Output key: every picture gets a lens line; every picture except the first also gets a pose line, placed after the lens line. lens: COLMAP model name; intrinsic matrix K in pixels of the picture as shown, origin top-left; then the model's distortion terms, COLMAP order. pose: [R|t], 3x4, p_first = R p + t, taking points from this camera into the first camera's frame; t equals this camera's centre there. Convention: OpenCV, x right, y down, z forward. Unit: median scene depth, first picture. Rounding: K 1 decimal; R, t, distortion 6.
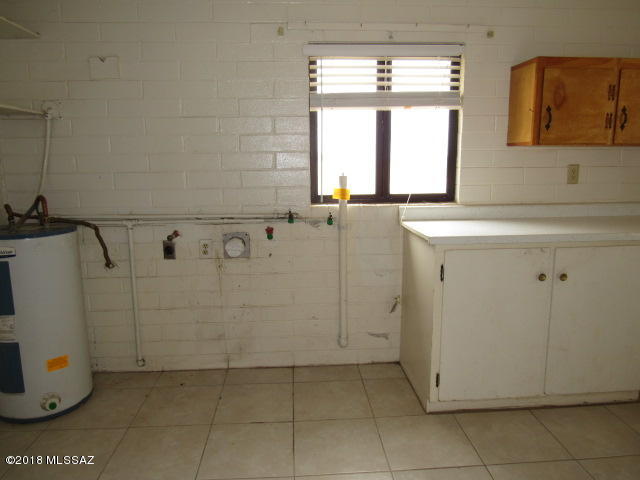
lens RADIAL K [[459.2, 0, 319.2], [0, 459.2, 240.1], [0, 0, 1]] dist [-0.027377, 0.011908]
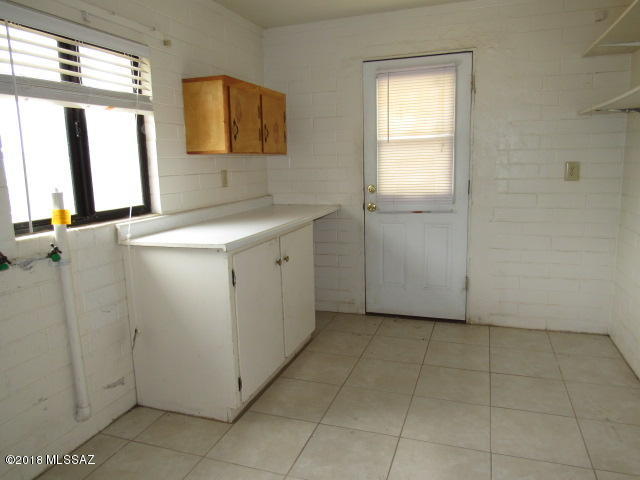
lens RADIAL K [[459.2, 0, 321.7], [0, 459.2, 244.4], [0, 0, 1]] dist [-0.027377, 0.011908]
pose [[0.375720, -0.163334, 0.912226, -0.462369], [0.181790, 0.978211, 0.100274, -0.053656], [-0.908728, 0.128159, 0.397226, 0.335304]]
